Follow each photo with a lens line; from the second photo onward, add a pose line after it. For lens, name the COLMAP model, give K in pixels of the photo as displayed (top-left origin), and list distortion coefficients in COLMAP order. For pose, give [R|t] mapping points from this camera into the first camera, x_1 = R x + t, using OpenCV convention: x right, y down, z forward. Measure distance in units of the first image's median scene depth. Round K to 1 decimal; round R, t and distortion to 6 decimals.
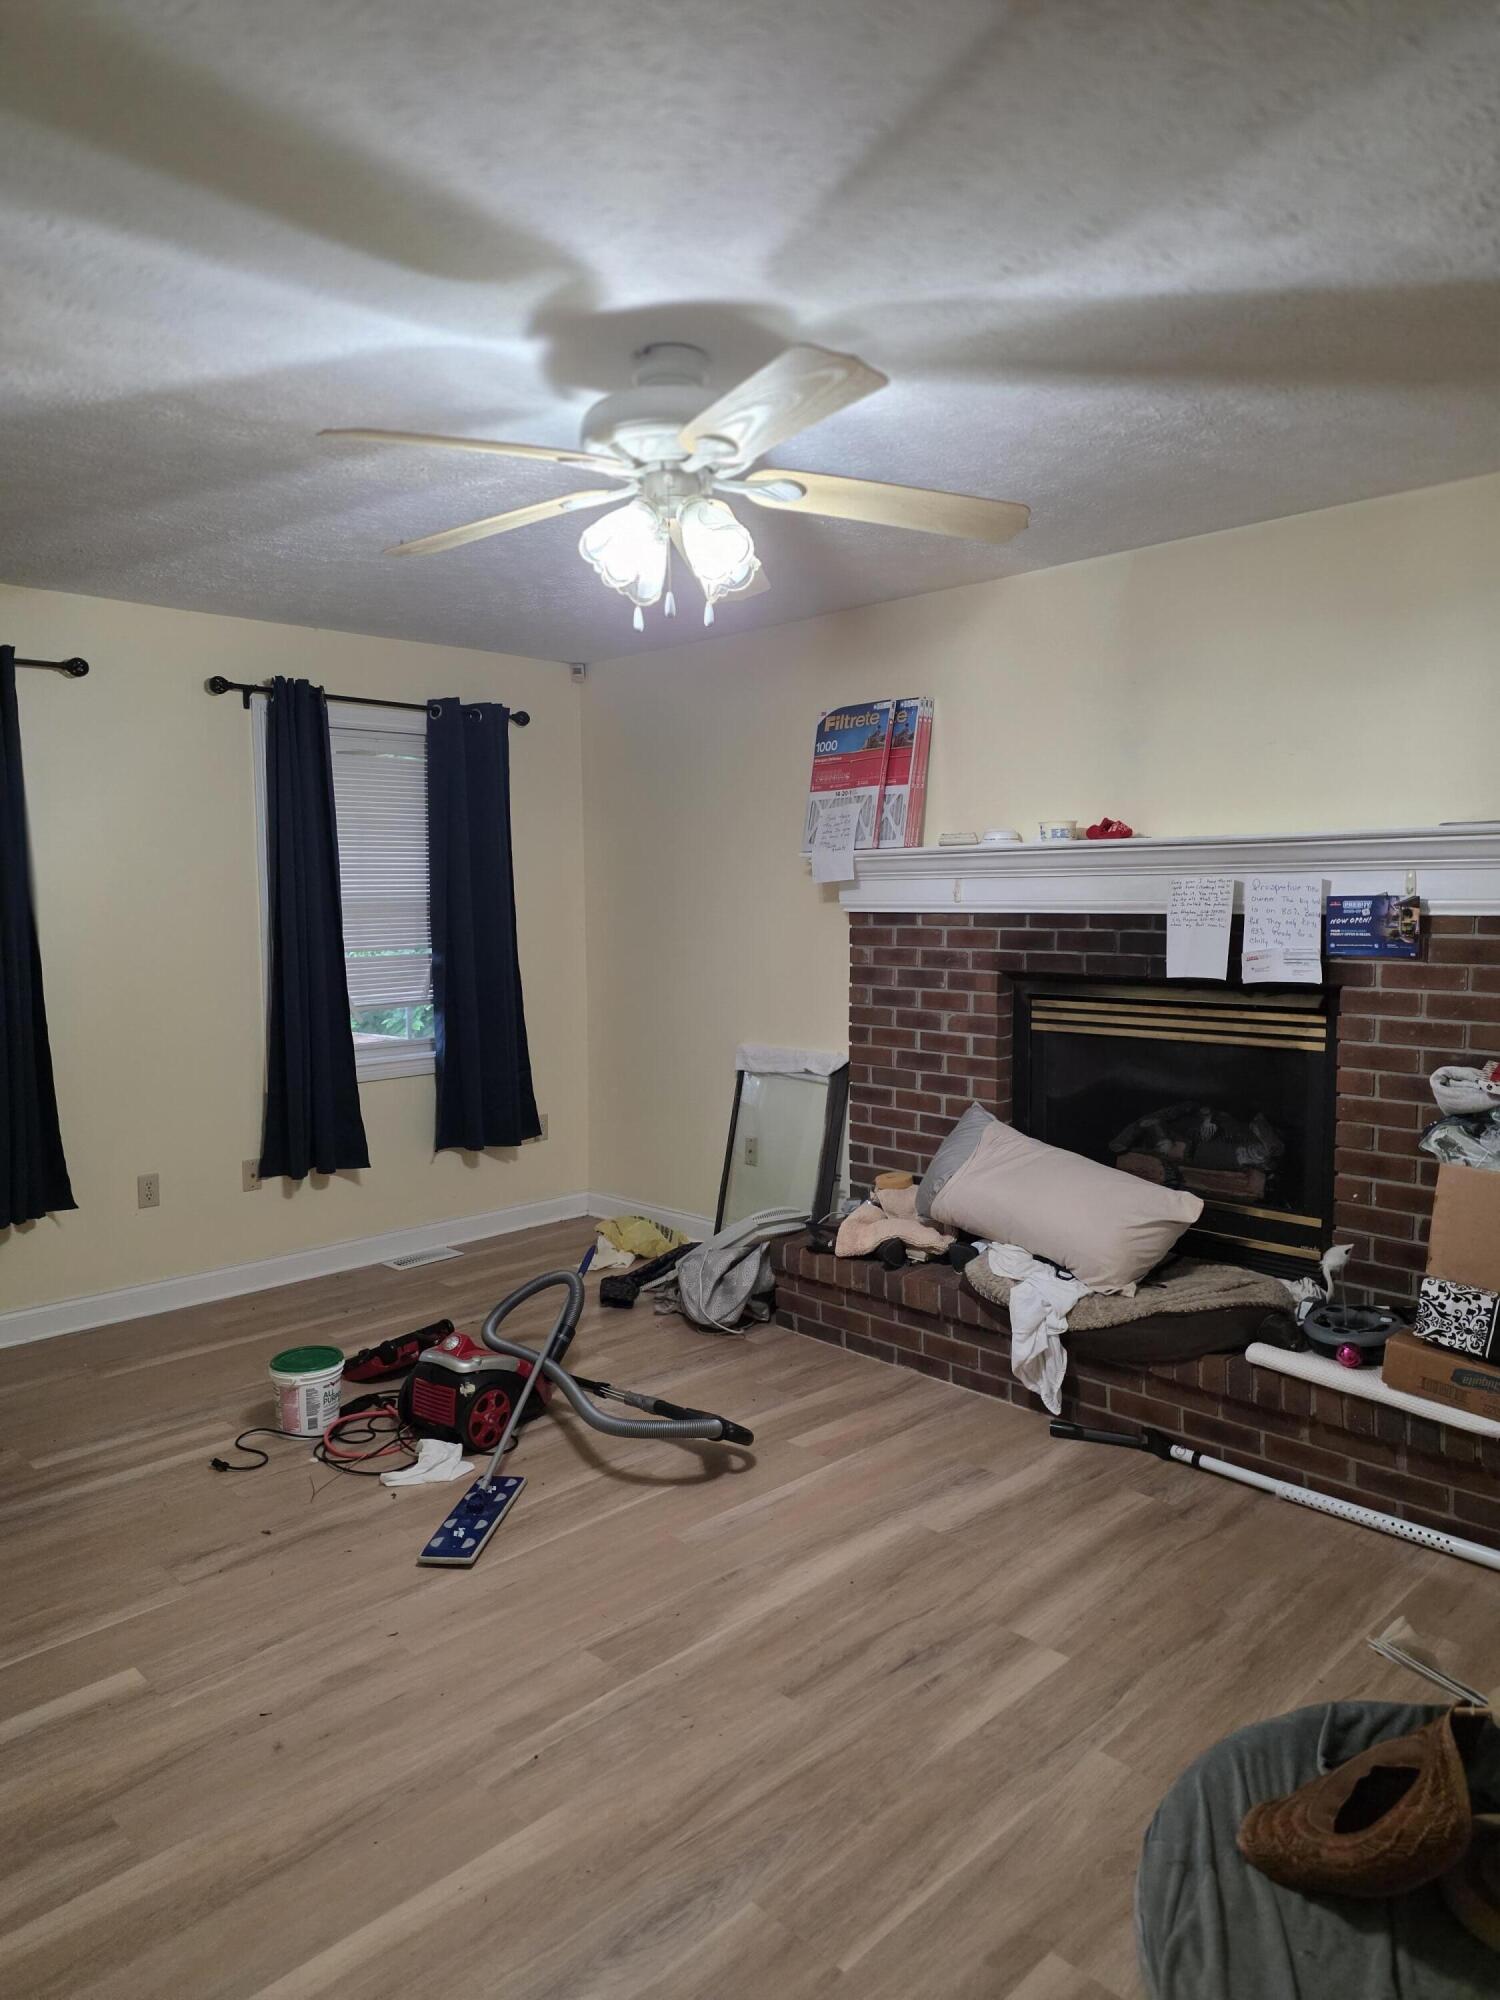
lens RADIAL K [[1342.6, 0, 772.8], [0, 1342.6, 996.1], [0, 0, 1]] dist [0.067090, -0.029292]
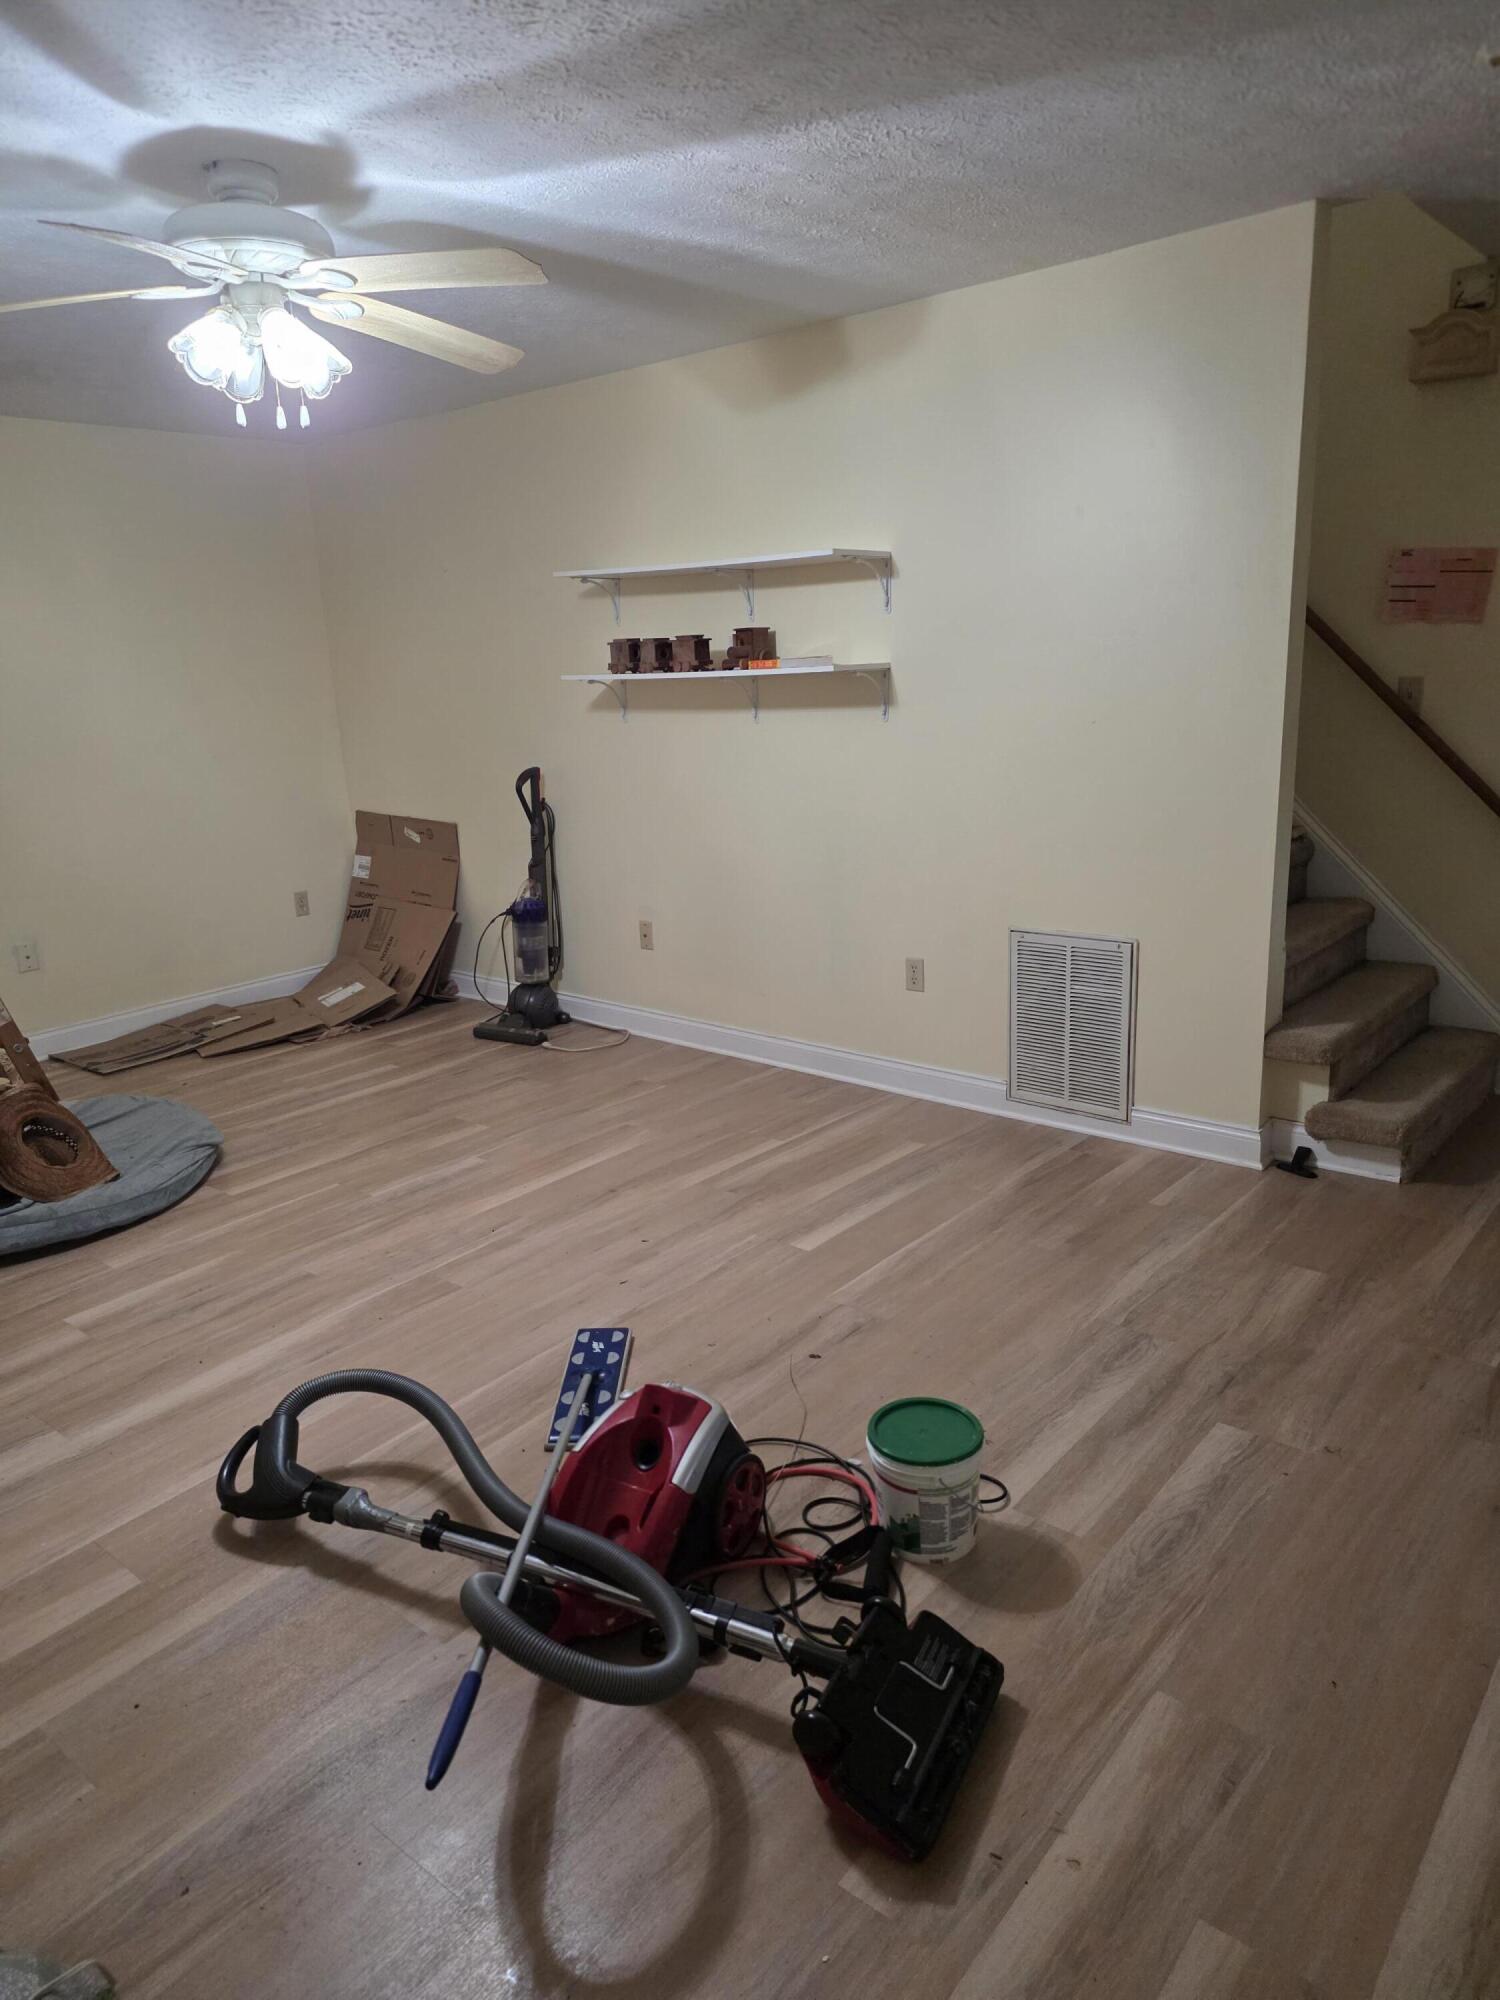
lens RADIAL K [[1312.3, 0, 756.5], [0, 1312.3, 988.2], [0, 0, 1]] dist [0.085120, -0.066817]
pose [[-0.994147, 0.078204, -0.074542, -0.243341], [0.050092, 0.944962, 0.323323, -0.112353], [0.095725, 0.317696, -0.943348, 1.506586]]
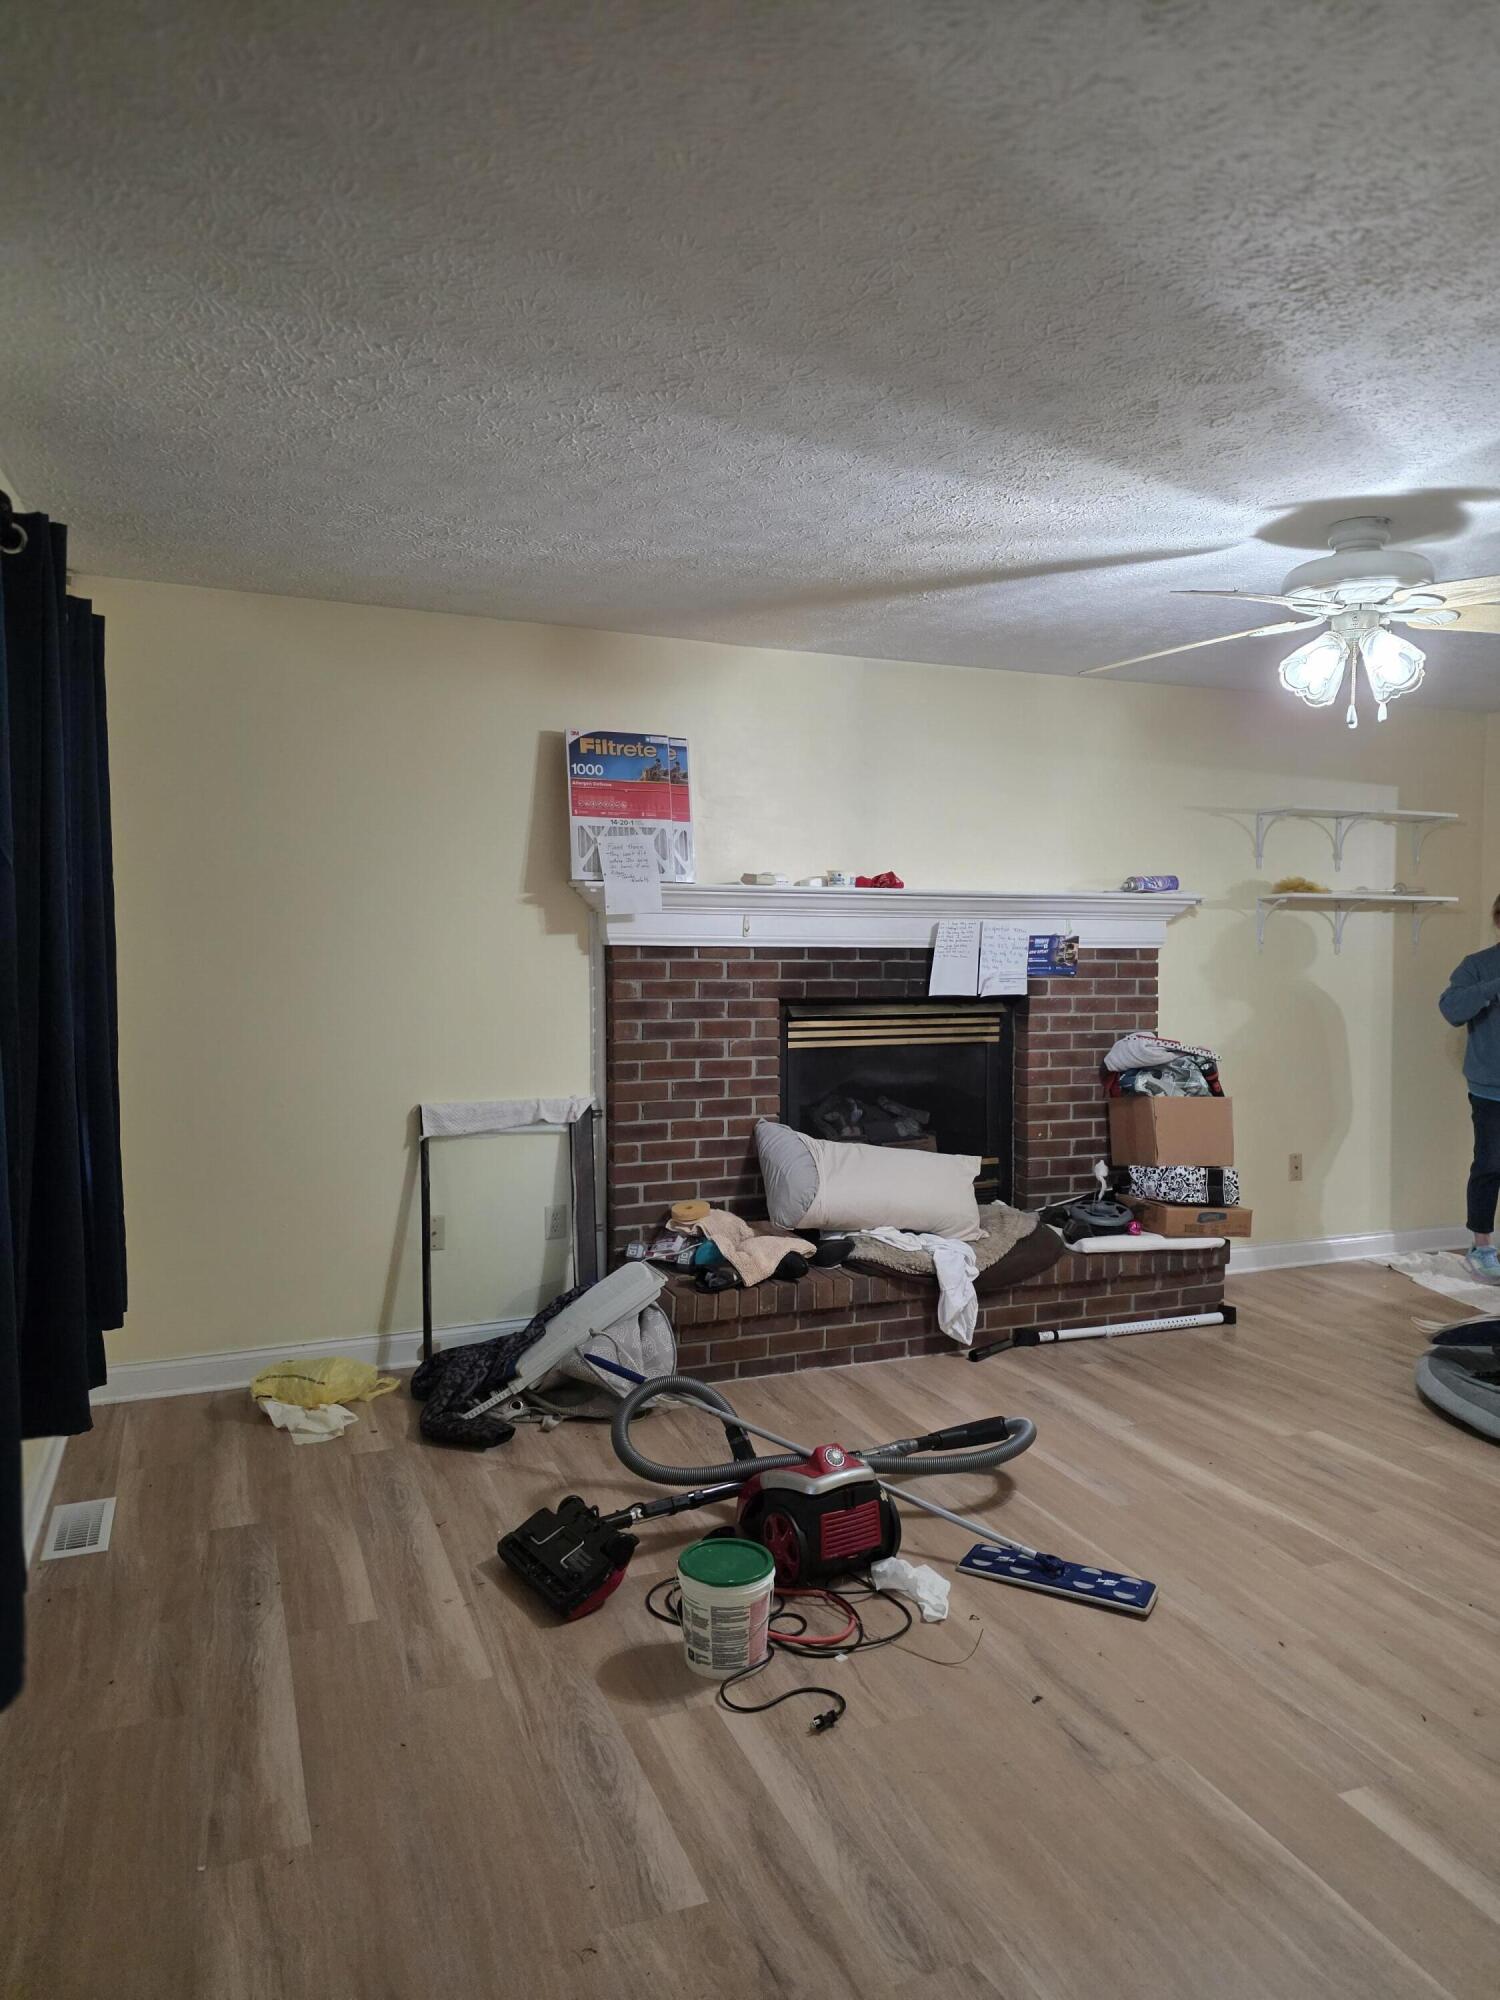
lens RADIAL K [[1312.3, 0, 756.5], [0, 1312.3, 988.2], [0, 0, 1]] dist [0.085120, -0.066817]
pose [[0.374540, -0.029482, 0.926742, -1.001128], [0.058256, 0.998268, 0.008213, -0.043519], [-0.925379, 0.050912, 0.375608, 0.713077]]
